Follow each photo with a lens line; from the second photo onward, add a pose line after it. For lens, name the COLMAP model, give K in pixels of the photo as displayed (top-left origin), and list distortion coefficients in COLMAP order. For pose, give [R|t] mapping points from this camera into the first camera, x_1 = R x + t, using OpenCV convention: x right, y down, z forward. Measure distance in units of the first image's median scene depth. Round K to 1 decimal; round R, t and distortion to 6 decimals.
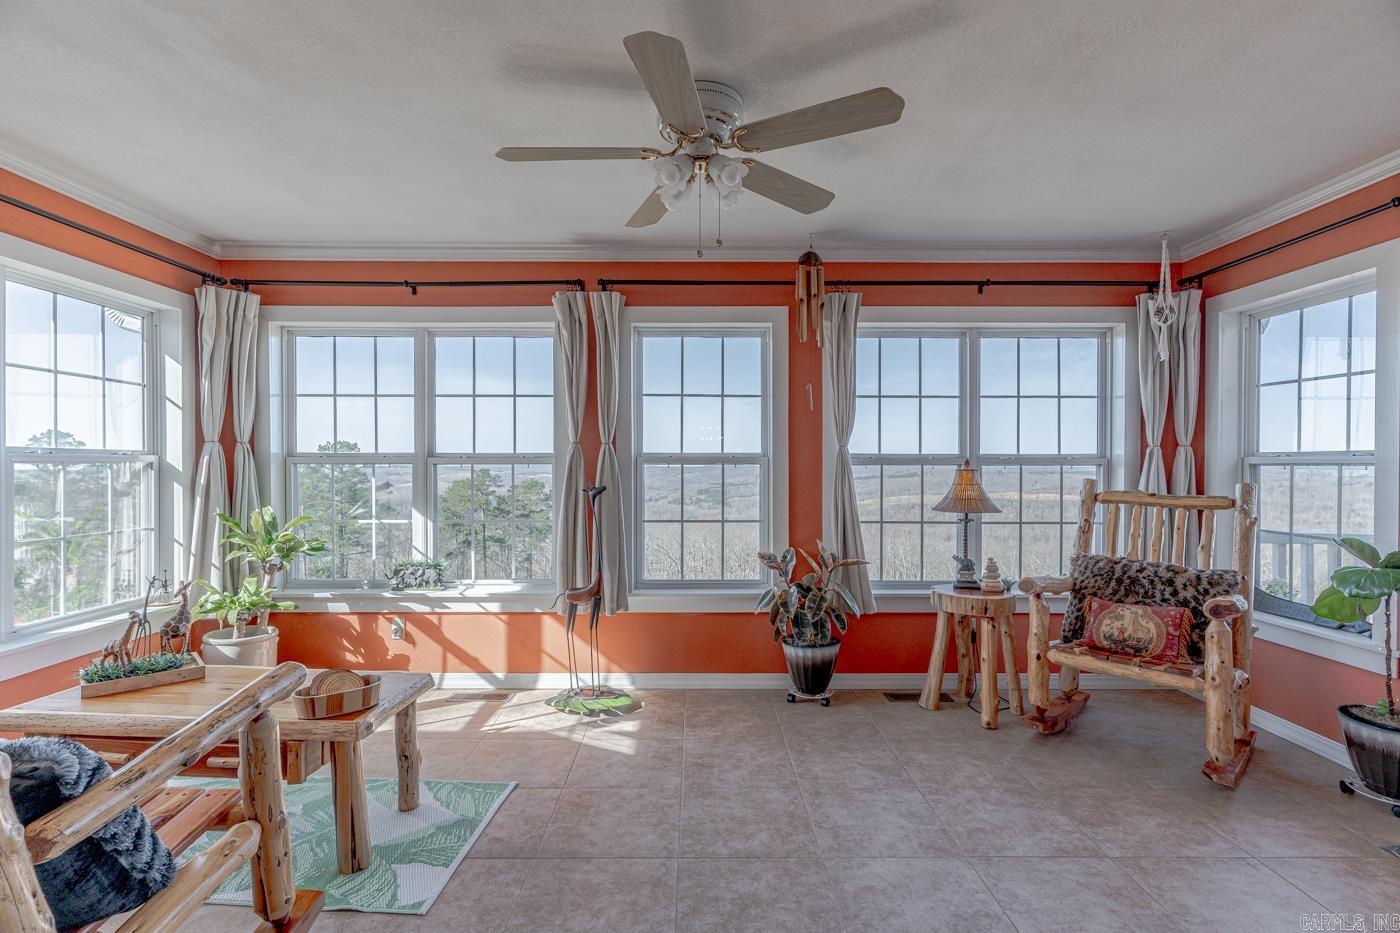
lens RADIAL K [[675.2, 0, 697.8], [0, 675.2, 471.5], [0, 0, 1]] dist [0.001238, 0.000192]
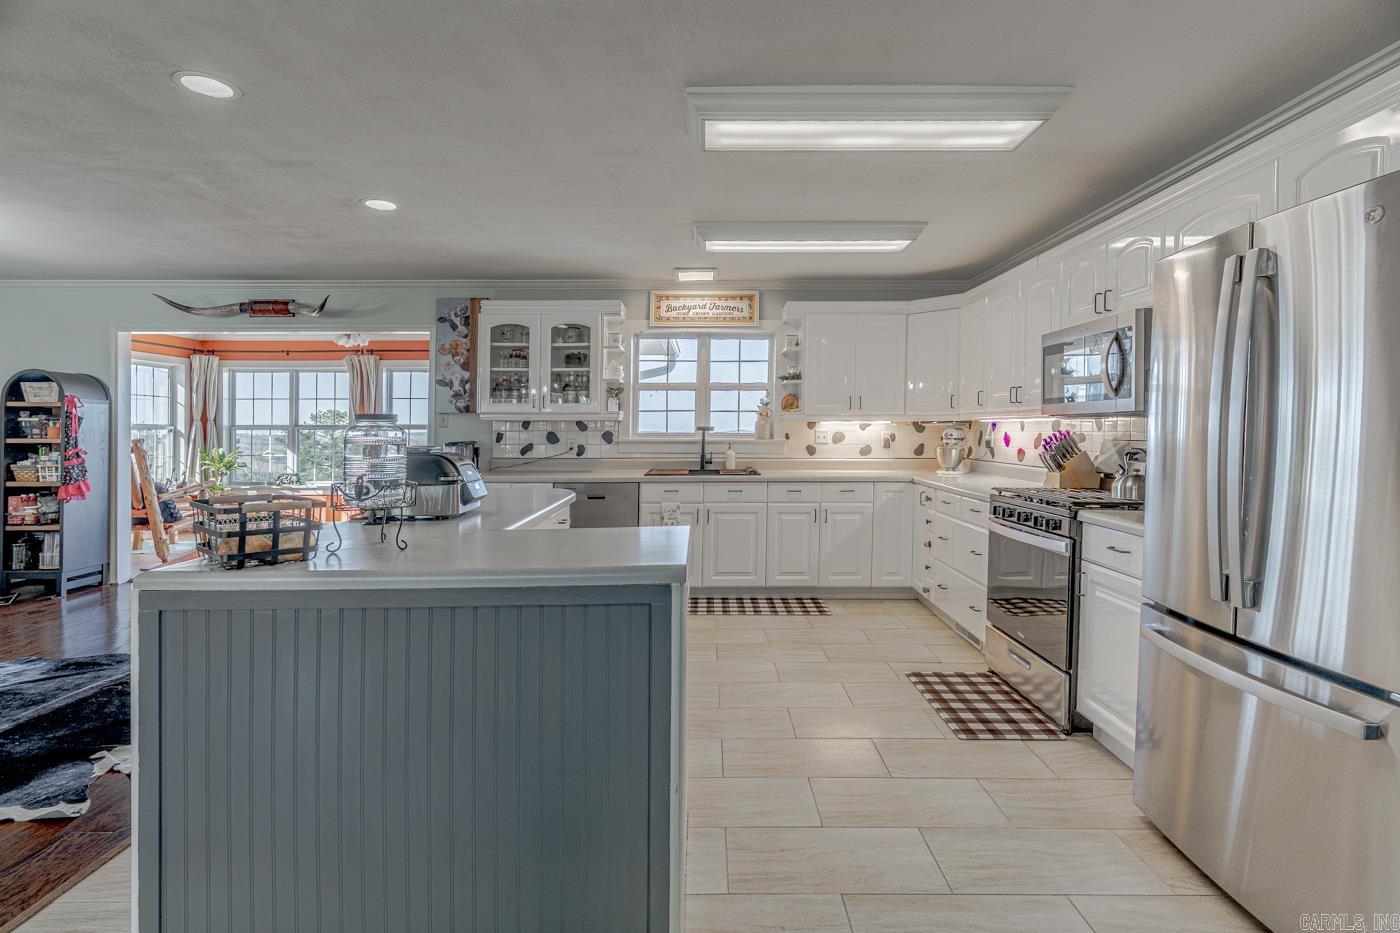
lens RADIAL K [[676.8, 0, 712.8], [0, 676.8, 431.8], [0, 0, 1]] dist [-0.002774, -0.000393]
pose [[0.999934, -0.004215, 0.010717, 1.008358], [0.004329, 0.999934, -0.010645, 0.027203], [-0.010672, 0.010691, 0.999886, -1.314571]]
